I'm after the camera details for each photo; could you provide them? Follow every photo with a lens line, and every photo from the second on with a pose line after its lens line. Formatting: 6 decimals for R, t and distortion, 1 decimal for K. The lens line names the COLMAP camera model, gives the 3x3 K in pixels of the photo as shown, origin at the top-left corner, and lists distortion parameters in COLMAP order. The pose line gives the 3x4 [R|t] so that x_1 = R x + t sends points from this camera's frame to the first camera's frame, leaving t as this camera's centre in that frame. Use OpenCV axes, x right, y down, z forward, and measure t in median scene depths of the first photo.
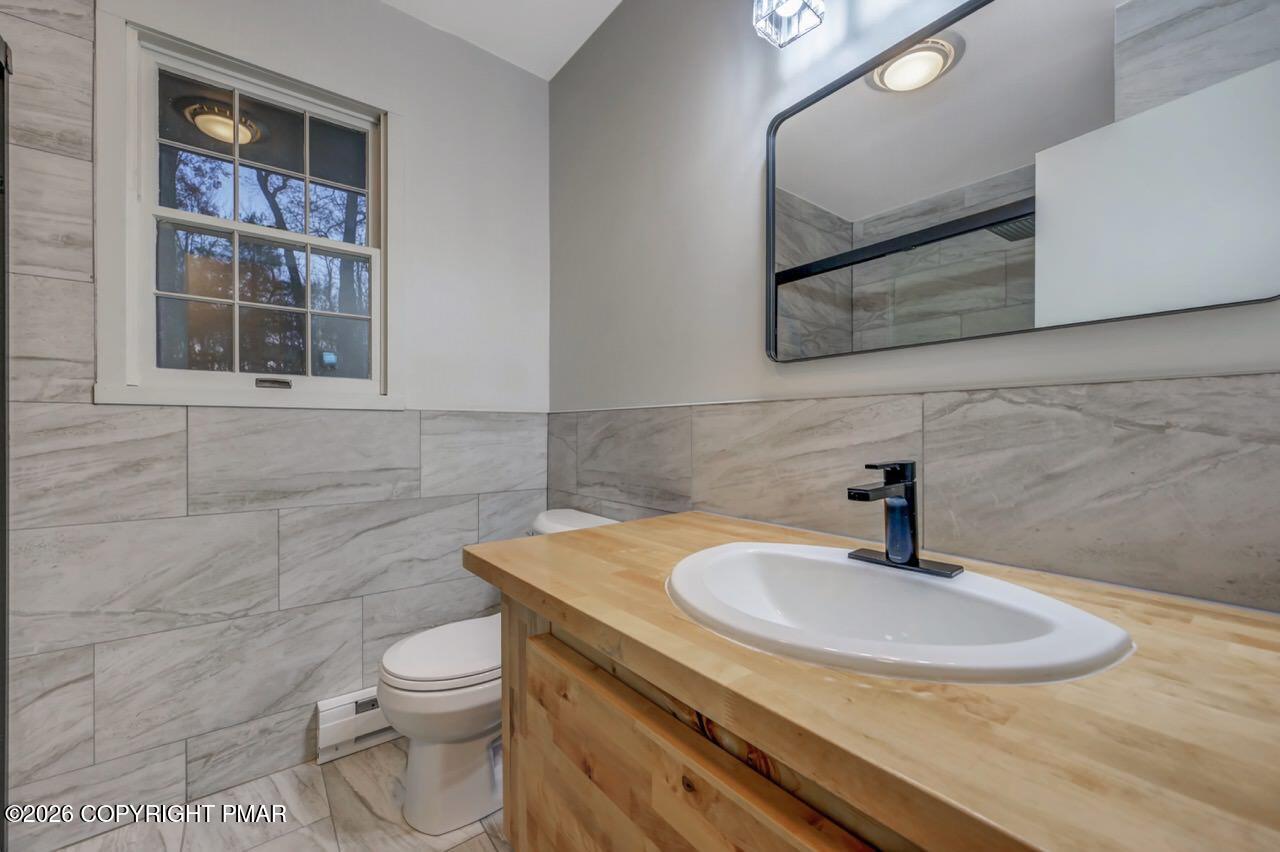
lens RADIAL K [[509.3, 0, 640.0], [0, 509.3, 426.0], [0, 0, 1]] dist [-0.001239, -0.000221]
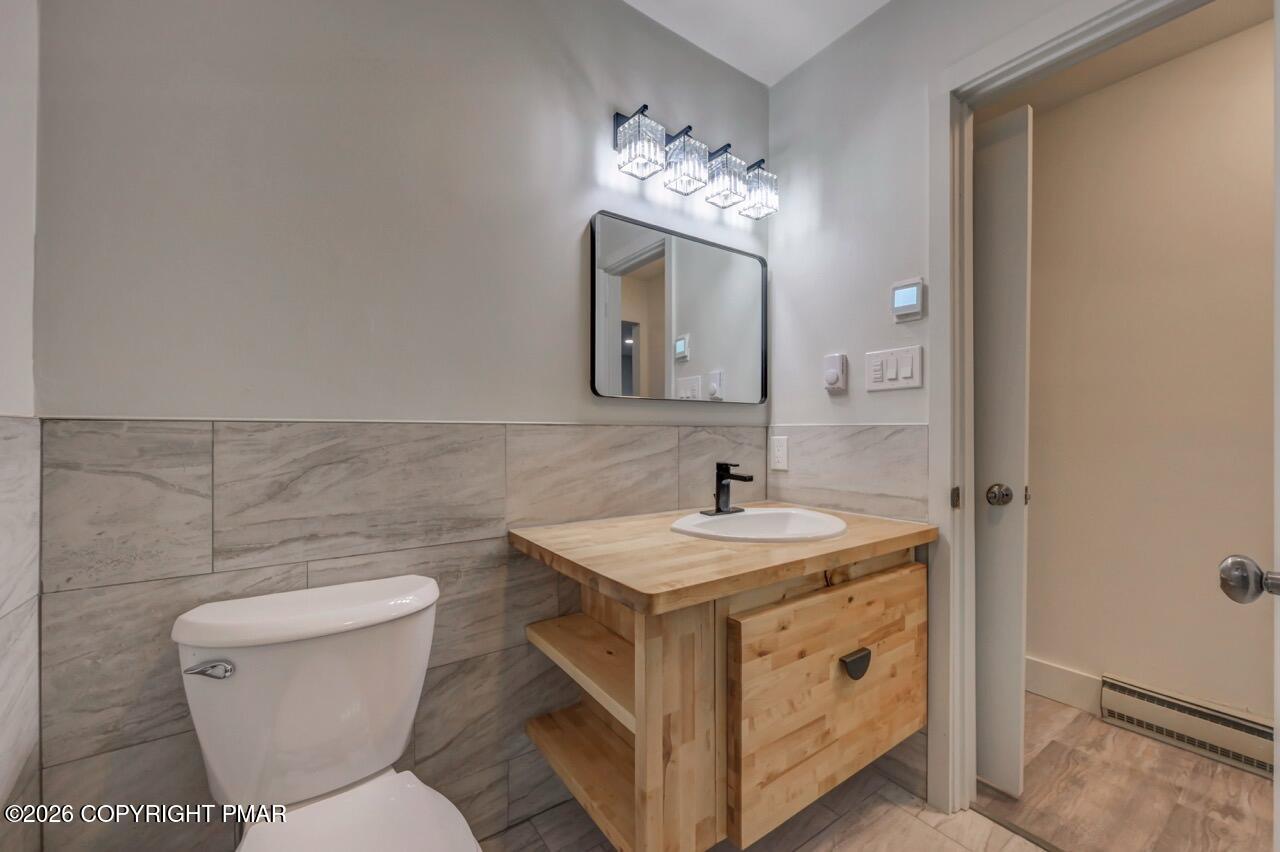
lens RADIAL K [[509.3, 0, 640.0], [0, 509.3, 426.0], [0, 0, 1]] dist [-0.001239, -0.000221]
pose [[0.043211, 0.009770, 0.999018, -0.934385], [-0.010745, 0.999899, -0.009314, -0.032533], [-0.999008, -0.010332, 0.043312, 0.752562]]
